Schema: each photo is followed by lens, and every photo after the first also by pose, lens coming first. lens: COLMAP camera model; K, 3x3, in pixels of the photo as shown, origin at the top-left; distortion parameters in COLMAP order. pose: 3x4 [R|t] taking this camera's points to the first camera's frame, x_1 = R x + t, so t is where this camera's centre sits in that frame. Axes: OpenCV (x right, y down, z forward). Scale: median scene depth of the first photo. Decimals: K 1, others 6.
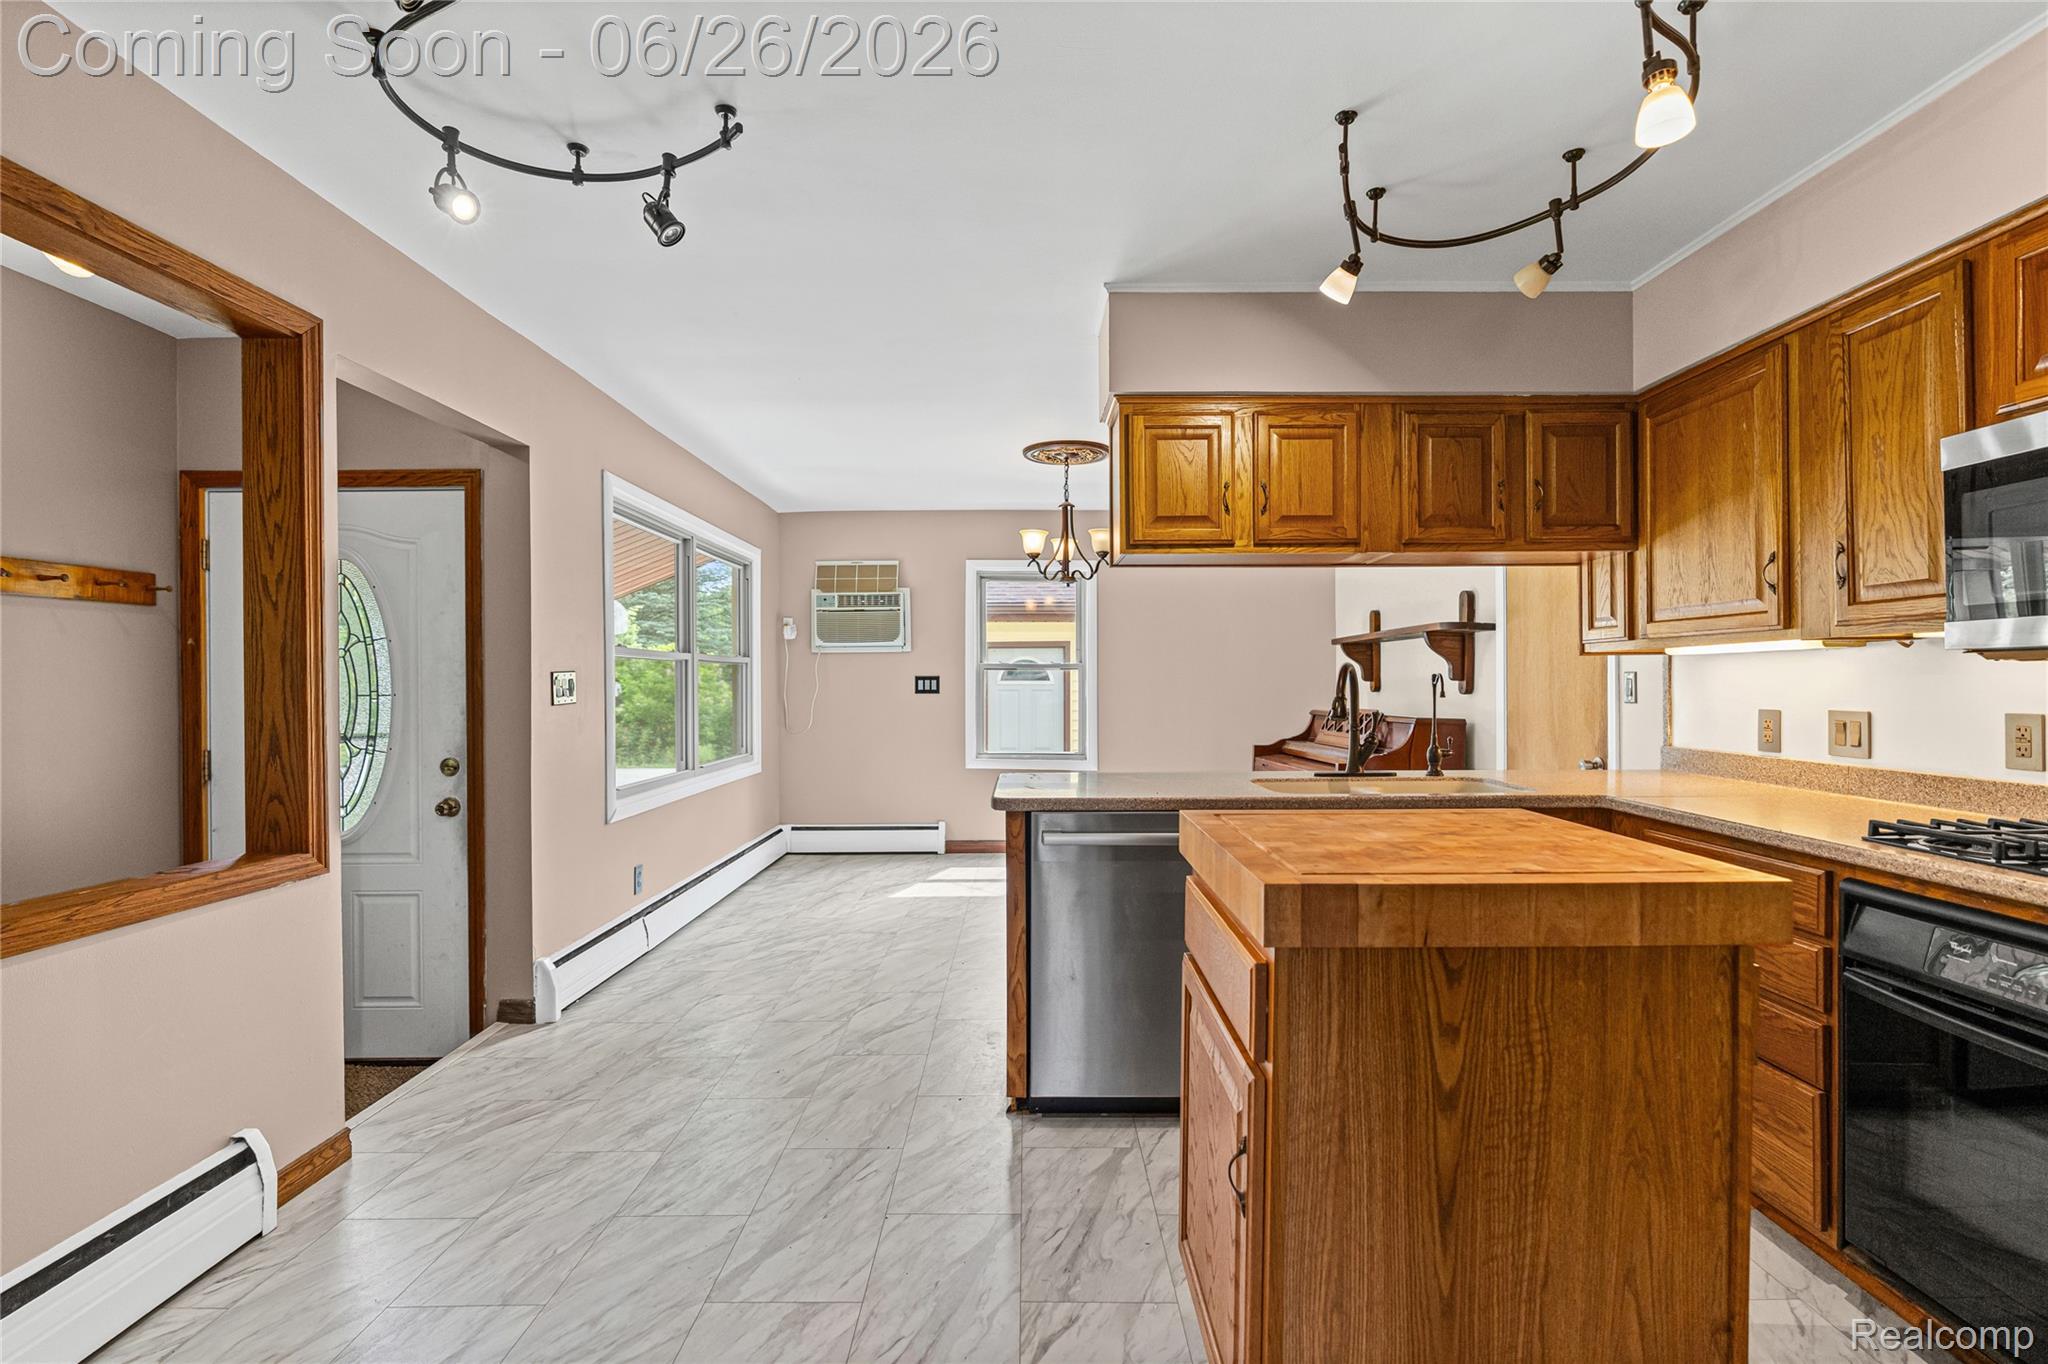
lens RADIAL K [[955.3, 0, 1033.7], [0, 955.3, 684.9], [0, 0, 1]] dist [-0.014511, 0.007577]
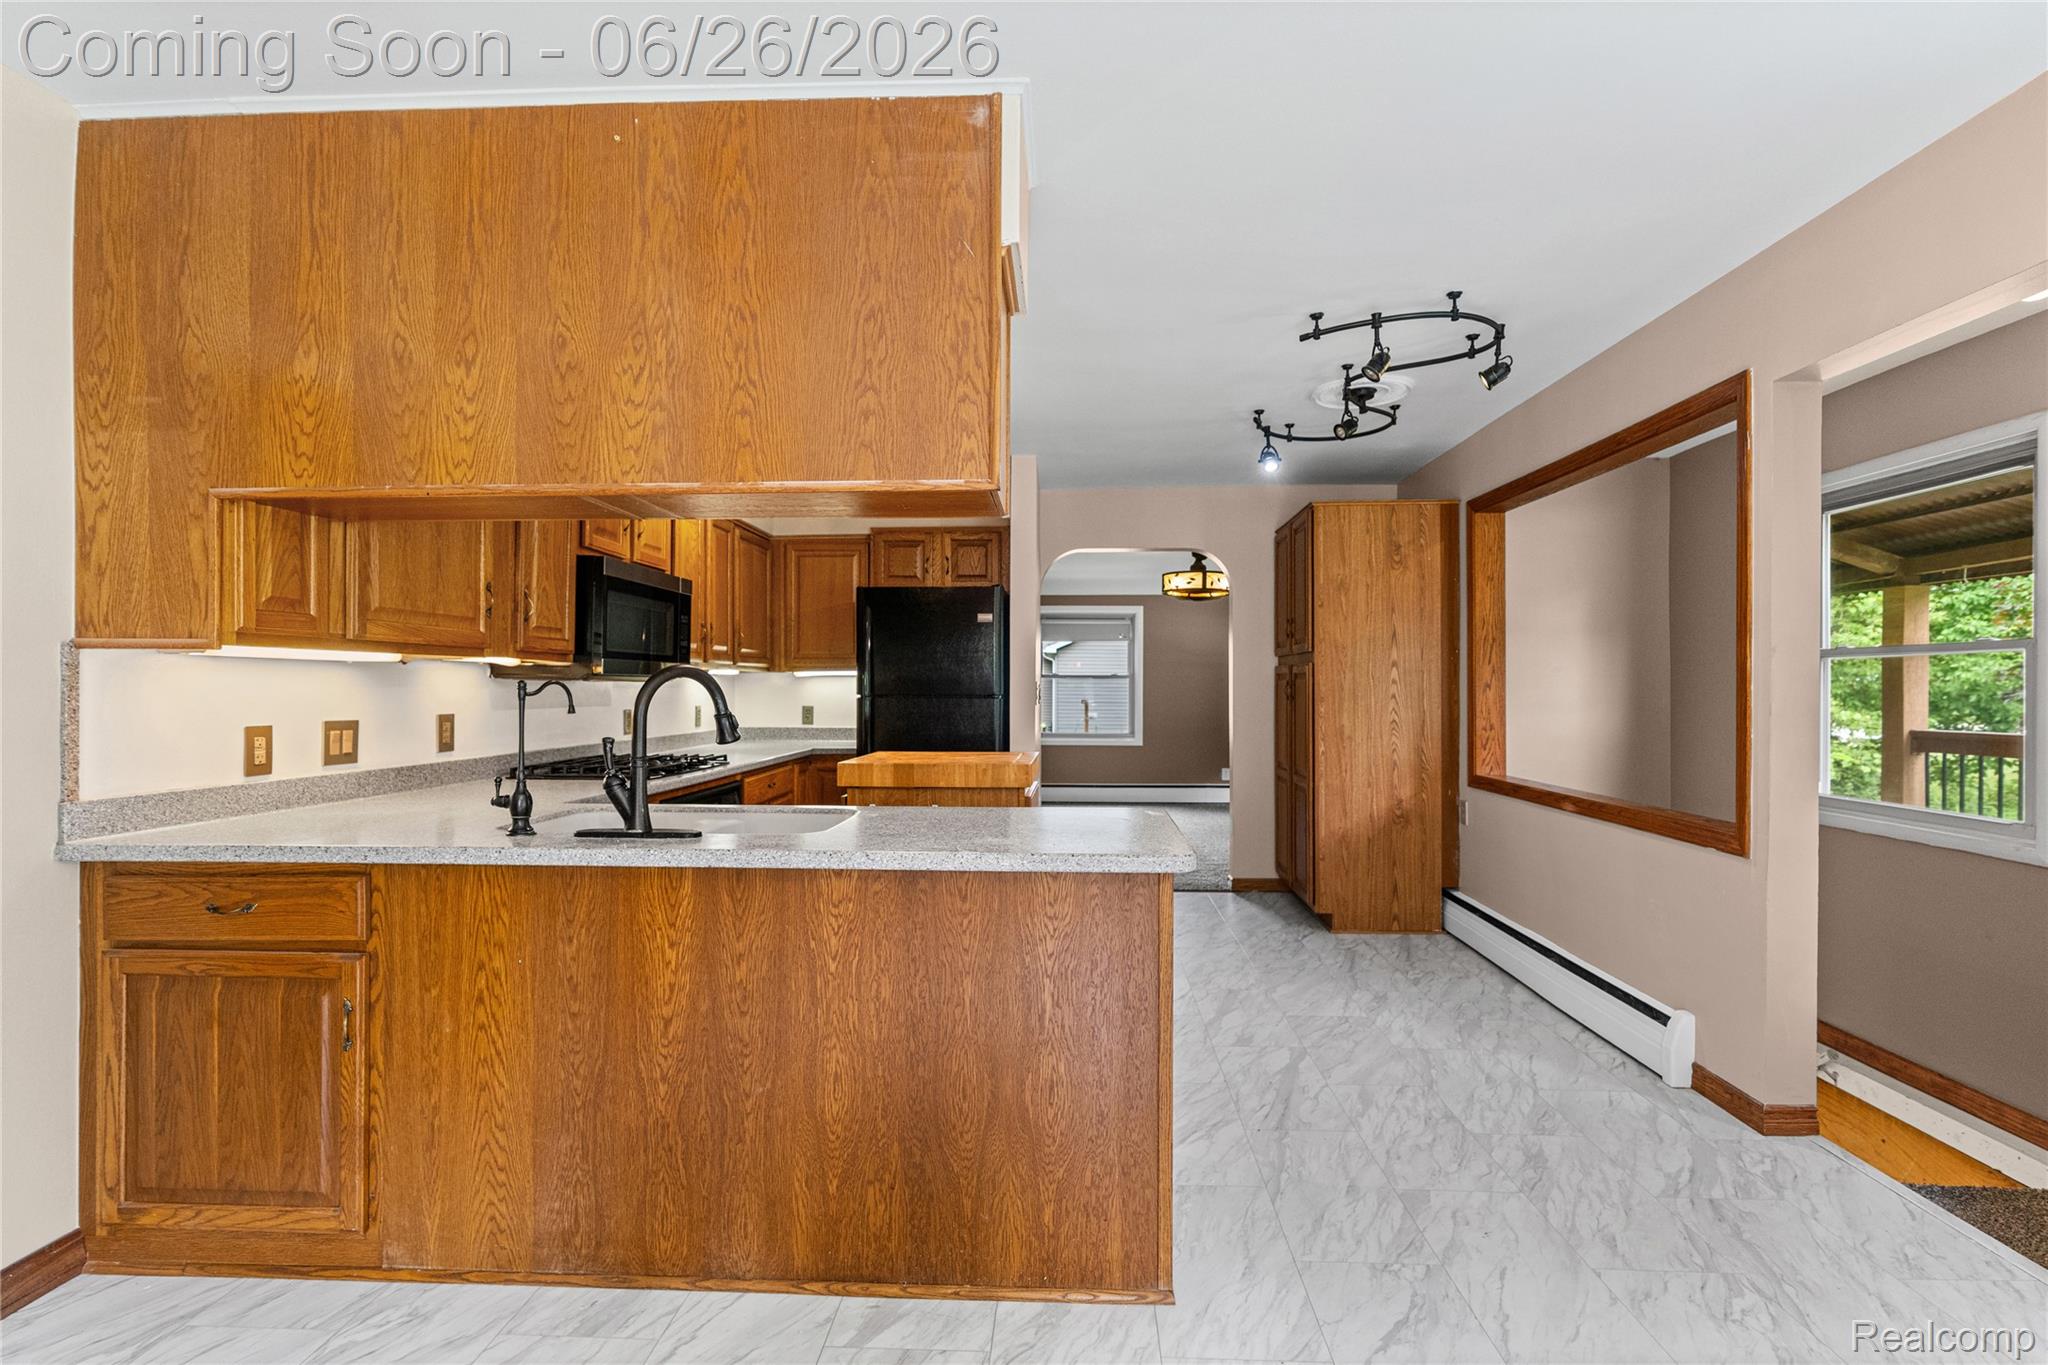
lens RADIAL K [[955.3, 0, 1033.7], [0, 955.3, 685.4], [0, 0, 1]] dist [-0.014511, 0.007577]
pose [[-0.998454, 0.002798, 0.055507, 0.031800], [0.002748, 0.999996, -0.000992, -0.007201], [-0.055510, -0.000838, -0.998458, 1.747307]]
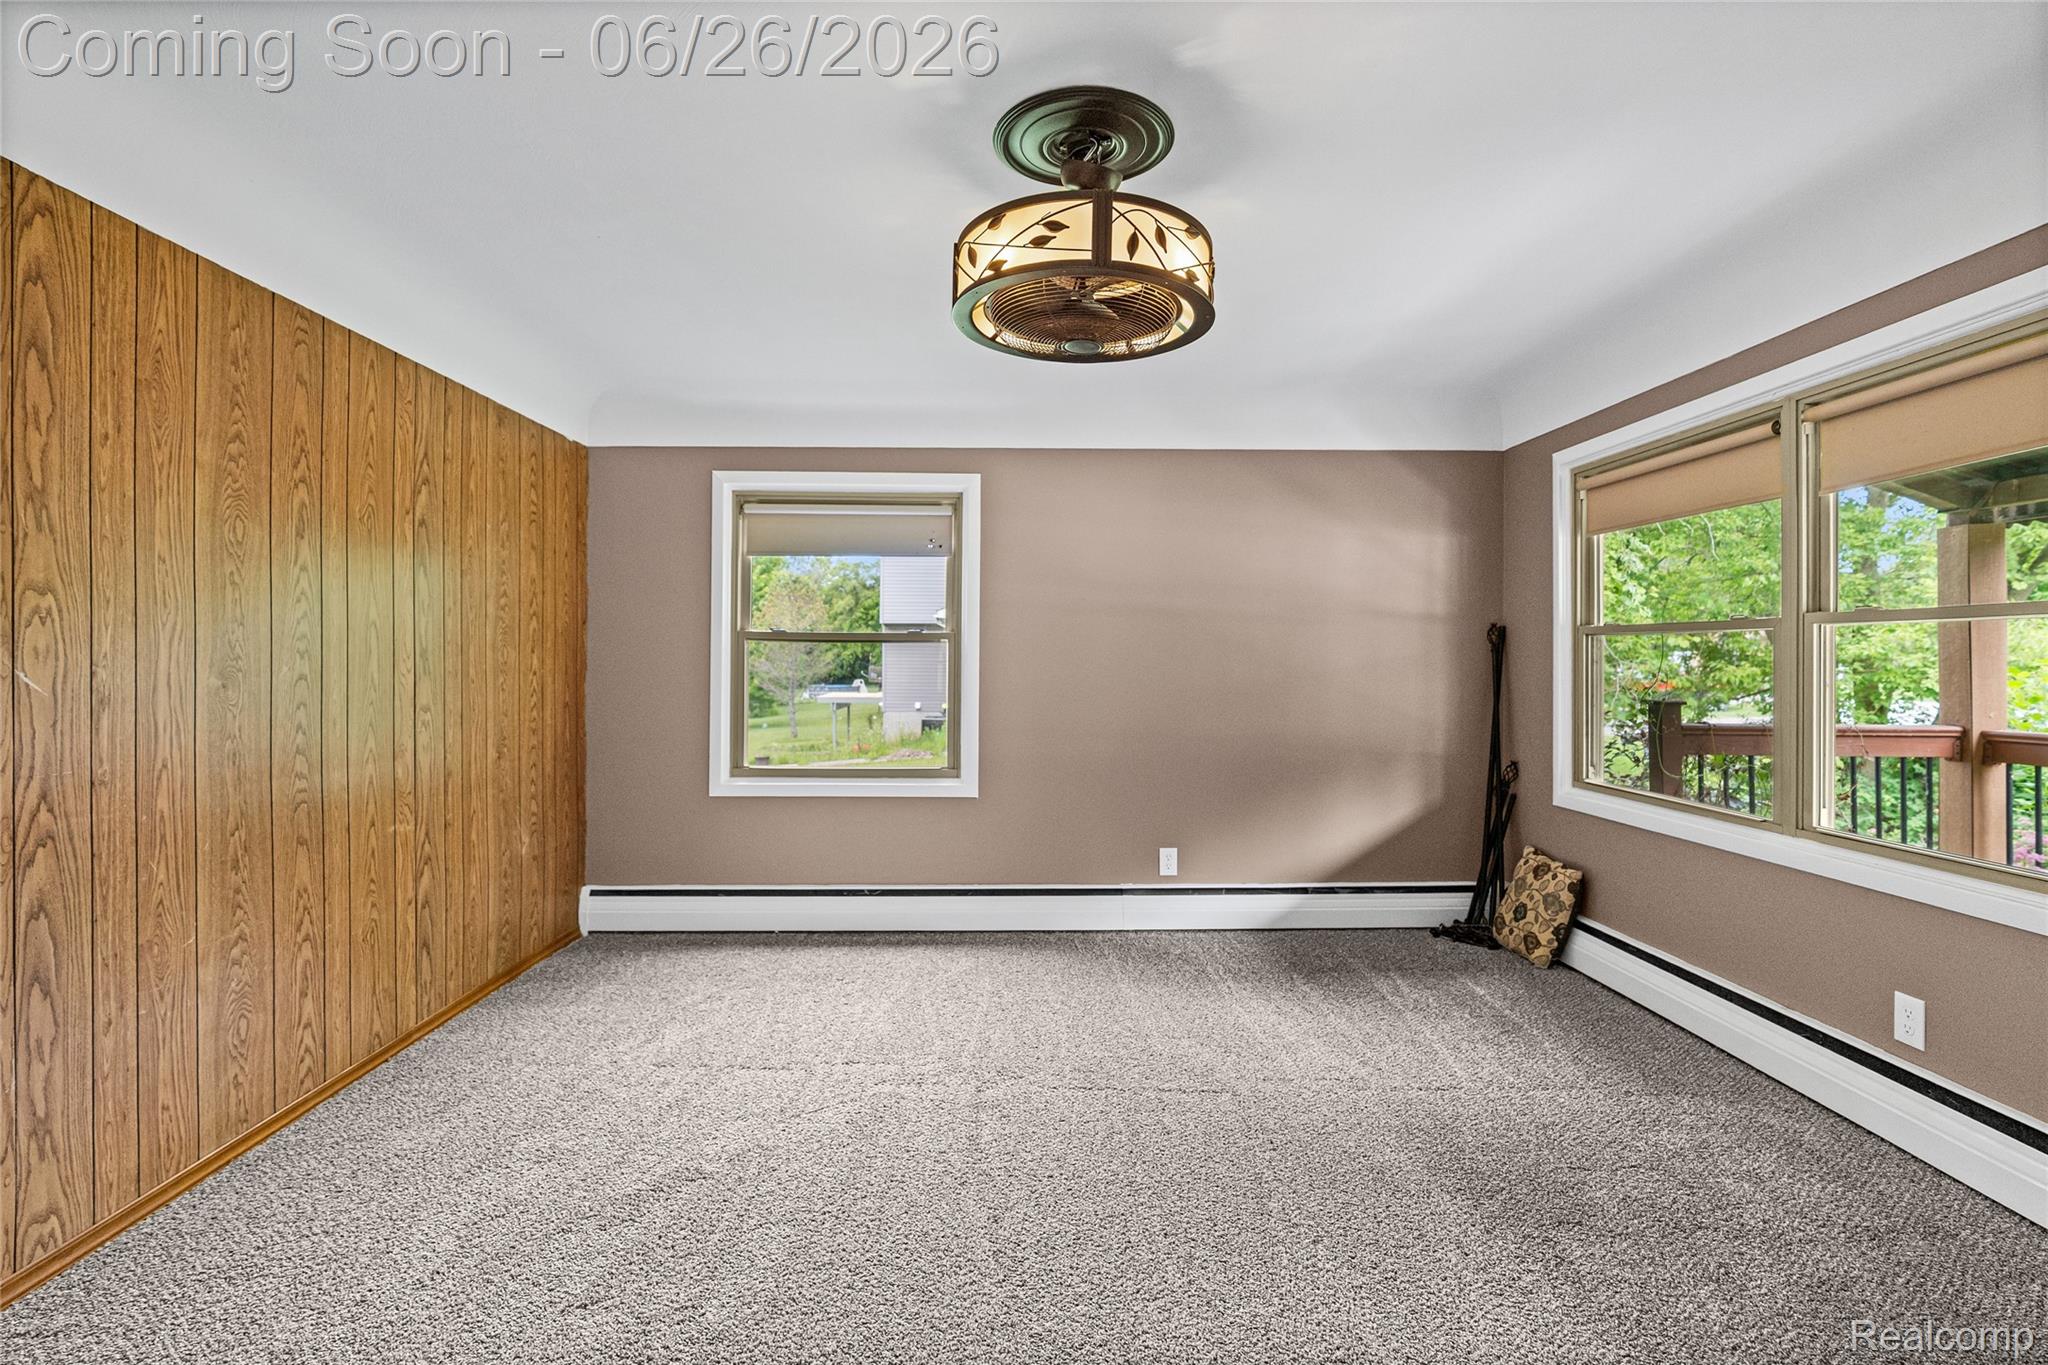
lens RADIAL K [[945.9, 0, 1033.8], [0, 945.9, 685.5], [0, 0, 1]] dist [-0.014466, 0.007208]
pose [[-0.999917, -0.000041, -0.012864, -0.234366], [-0.000383, 0.999645, 0.026654, -0.005147], [0.012858, 0.026657, -0.999562, -0.233579]]
